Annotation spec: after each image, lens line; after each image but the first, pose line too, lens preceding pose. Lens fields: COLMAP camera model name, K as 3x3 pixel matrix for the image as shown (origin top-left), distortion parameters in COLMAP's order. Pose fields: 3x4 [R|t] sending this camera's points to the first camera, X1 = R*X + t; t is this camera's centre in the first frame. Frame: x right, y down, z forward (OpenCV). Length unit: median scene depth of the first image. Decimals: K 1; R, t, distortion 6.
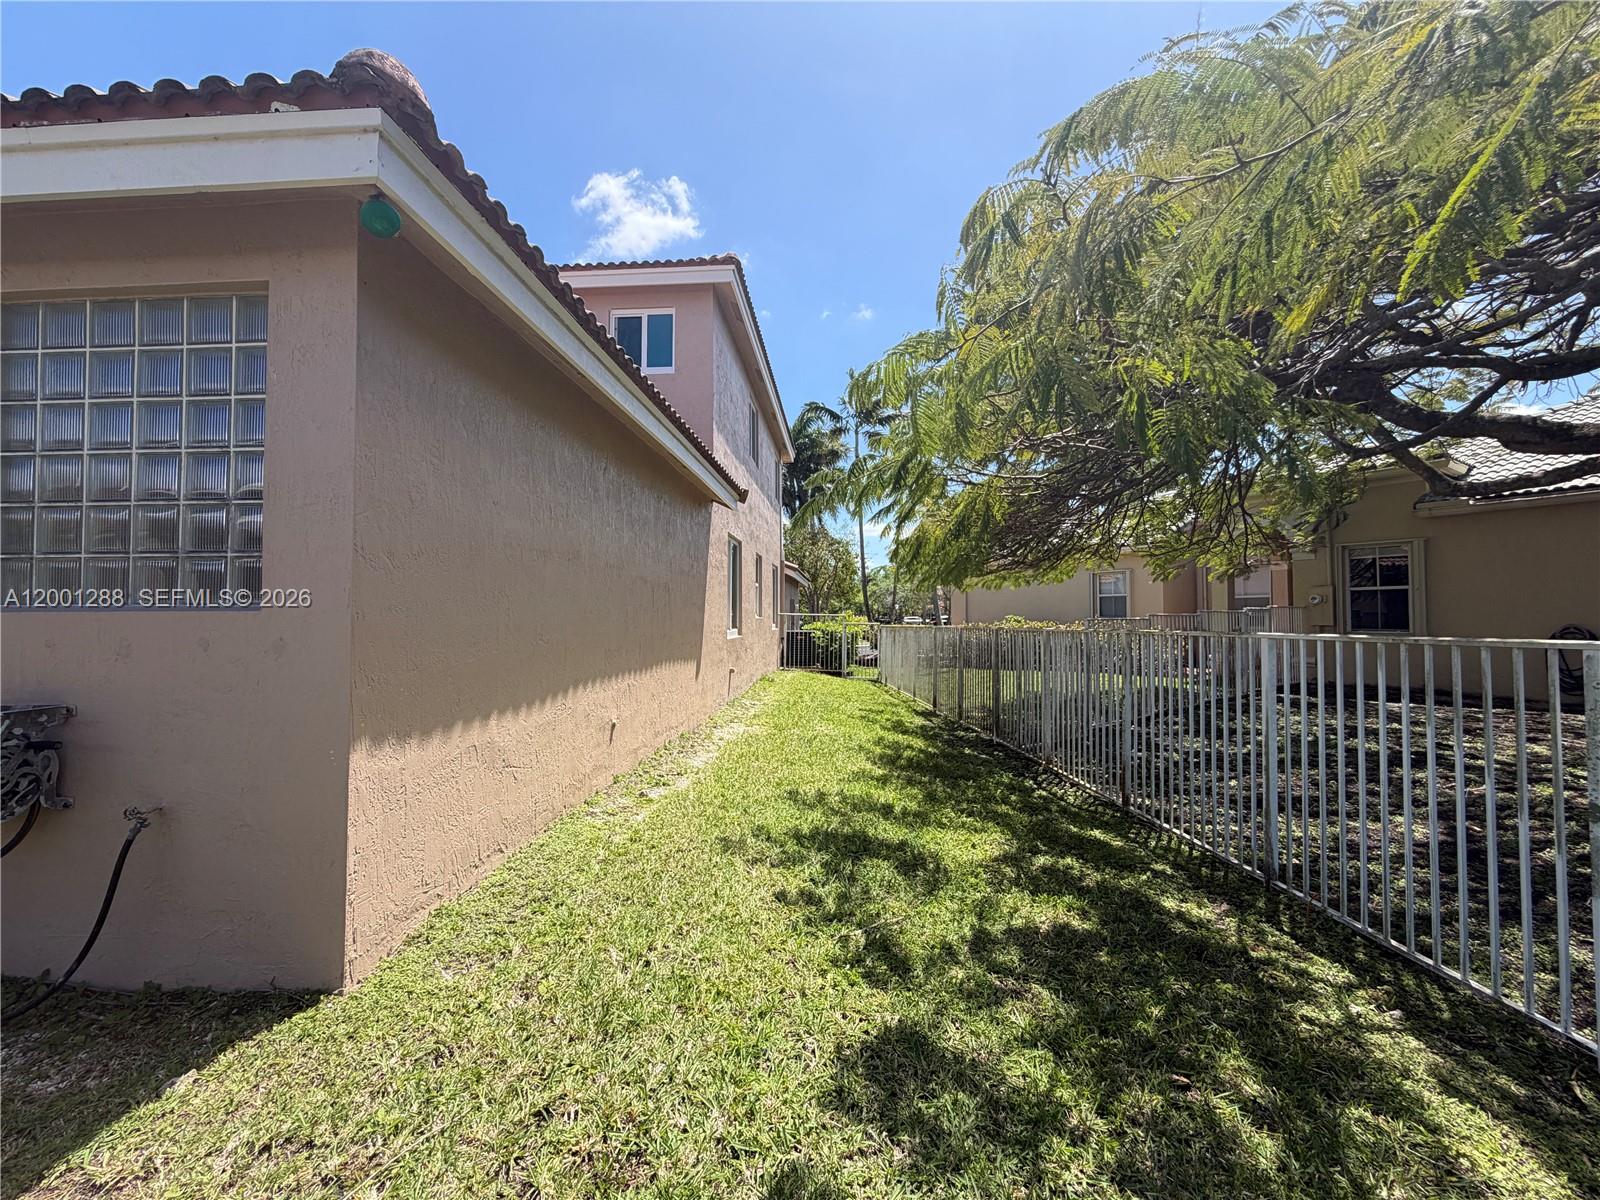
lens RADIAL K [[637.9, 0, 794.0], [0, 637.9, 599.8], [0, 0, 1]] dist [-0.000854, -0.000062]
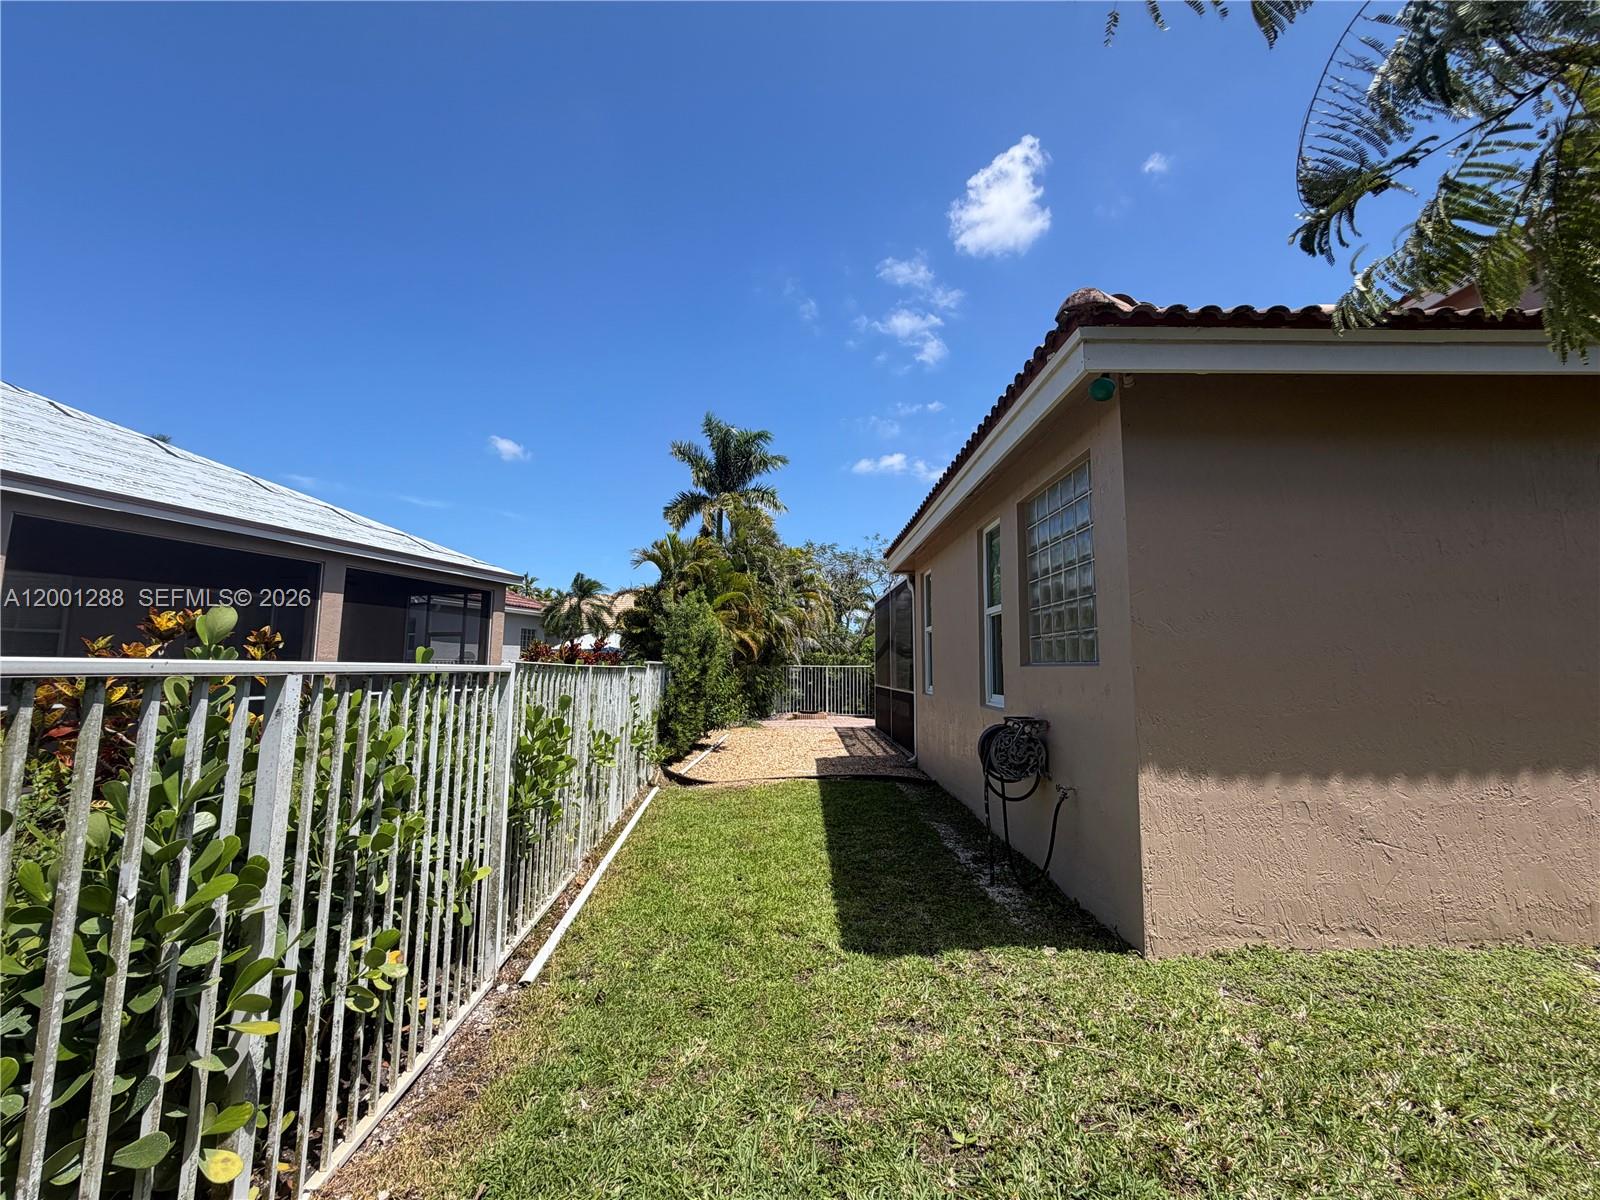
lens RADIAL K [[637.9, 0, 794.0], [0, 637.9, 599.8], [0, 0, 1]] dist [-0.000854, -0.000062]
pose [[0.068584, -0.102716, -0.992343, 0.581726], [0.019391, 0.994635, -0.101613, 0.000904], [0.997457, -0.012273, 0.070208, 0.179769]]
